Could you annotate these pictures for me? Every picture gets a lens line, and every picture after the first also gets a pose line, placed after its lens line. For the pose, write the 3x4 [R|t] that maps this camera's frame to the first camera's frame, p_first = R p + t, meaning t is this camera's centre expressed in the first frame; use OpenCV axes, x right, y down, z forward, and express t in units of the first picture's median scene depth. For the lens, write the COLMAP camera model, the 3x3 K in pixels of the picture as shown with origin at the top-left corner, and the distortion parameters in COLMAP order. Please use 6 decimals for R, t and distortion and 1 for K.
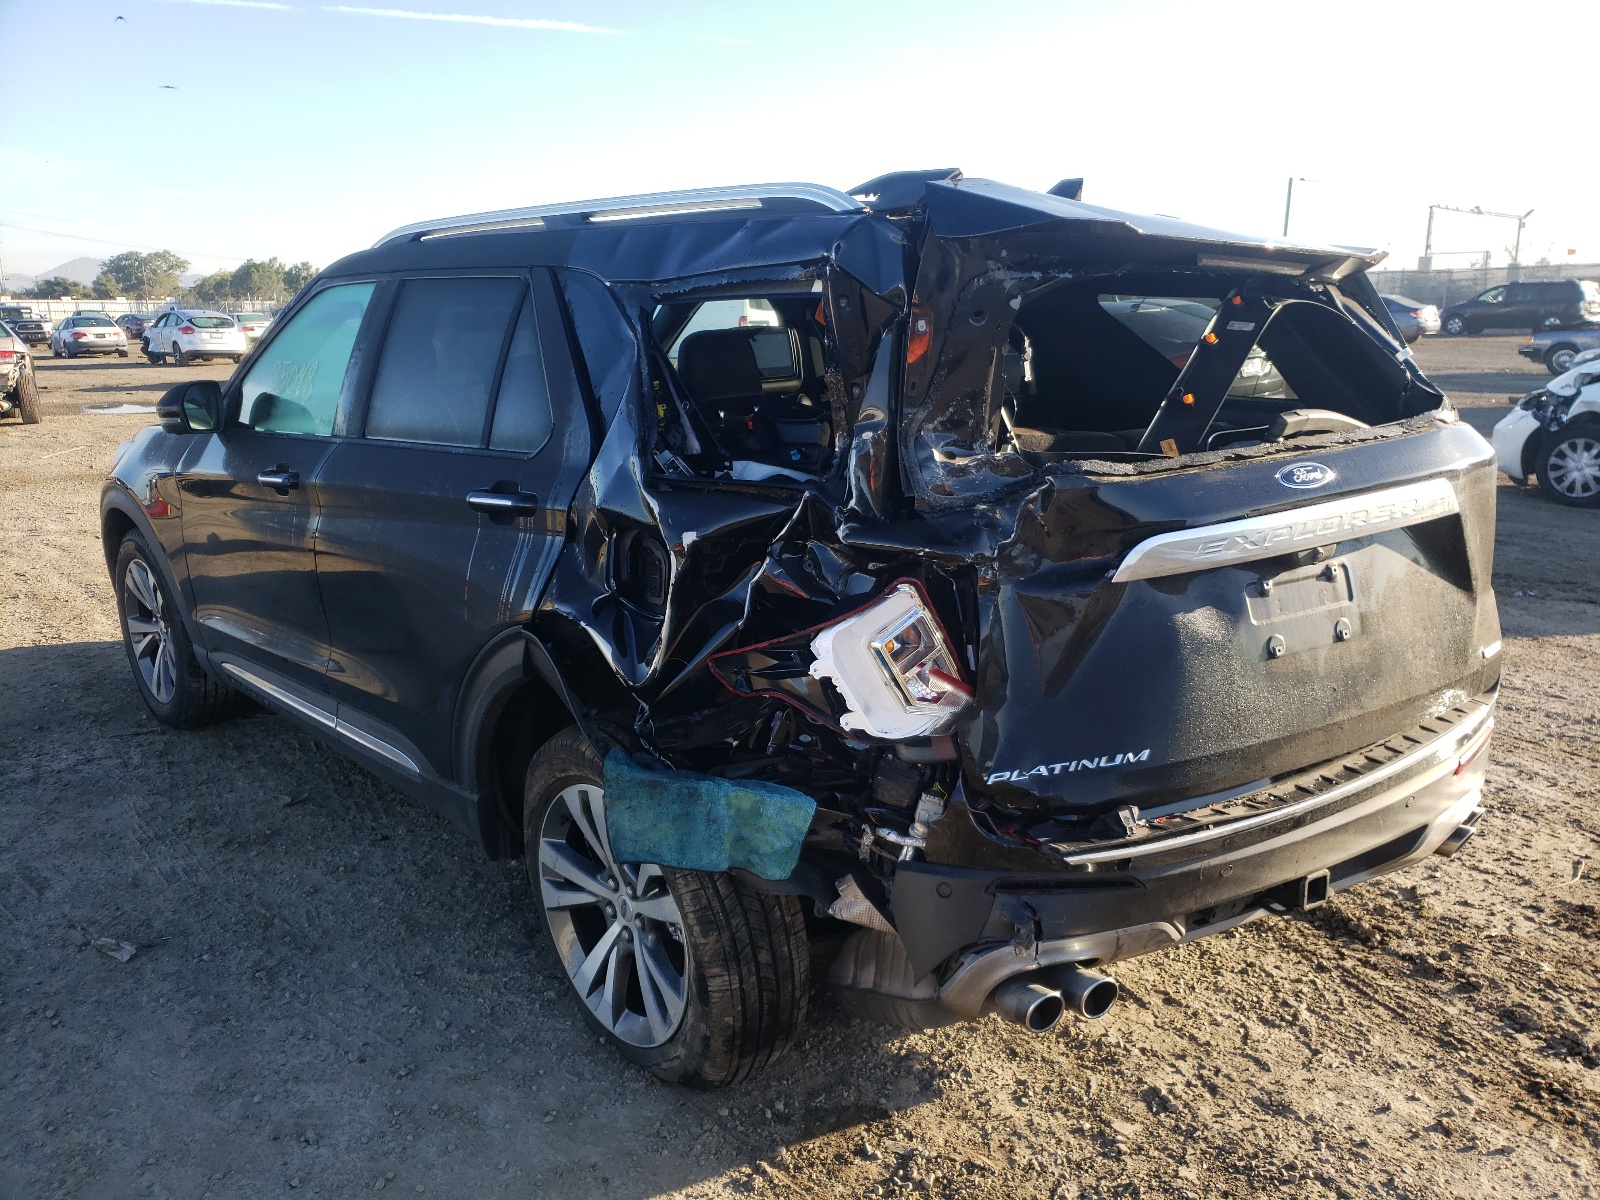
lens RADIAL K [[1204.2, 0, 800.0], [0, 1204.2, 600.0], [0, 0, 1]] dist [0.054791, -0.004349]
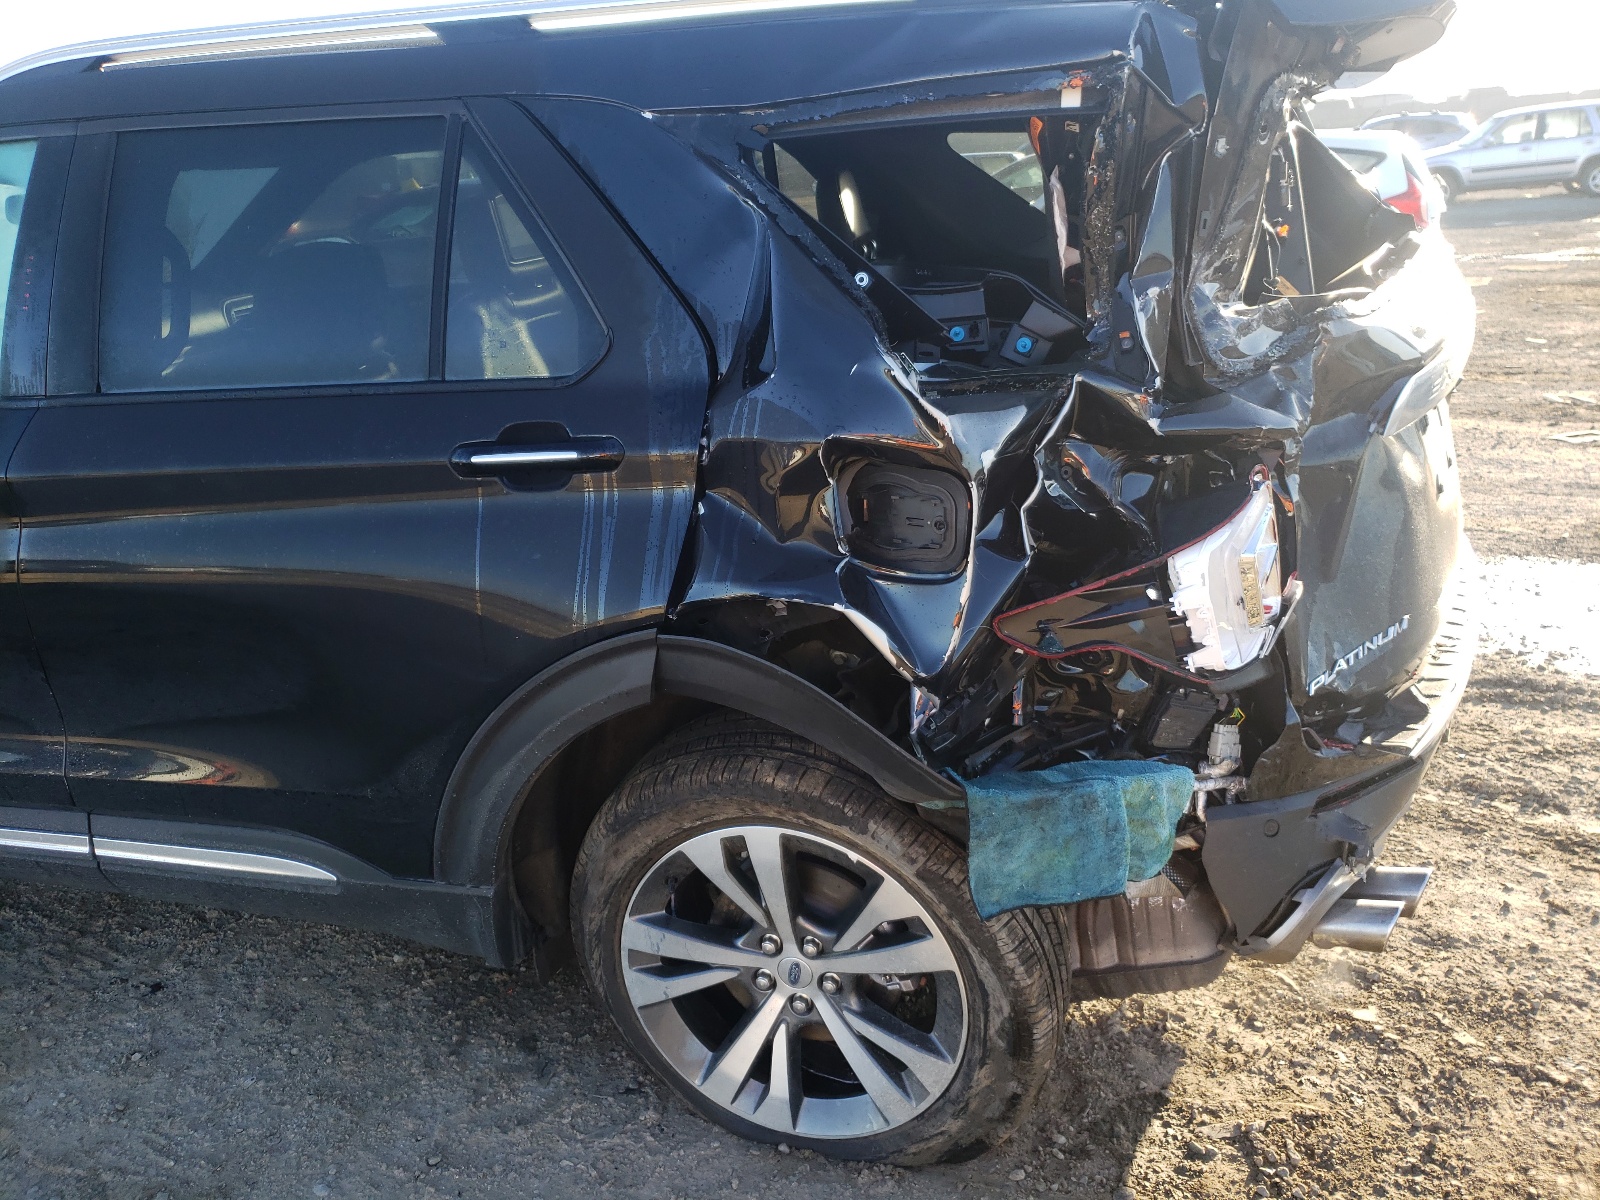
lens RADIAL K [[1230.1, 0, 801.0], [0, 1230.1, 570.0], [0, 0, 1]] dist [-0.000025, 0.073181]
pose [[0.867016, -0.188017, 0.461447, -0.458409], [0.158762, 0.982051, 0.101838, -0.067114], [-0.472311, -0.015034, 0.881304, 0.344029]]
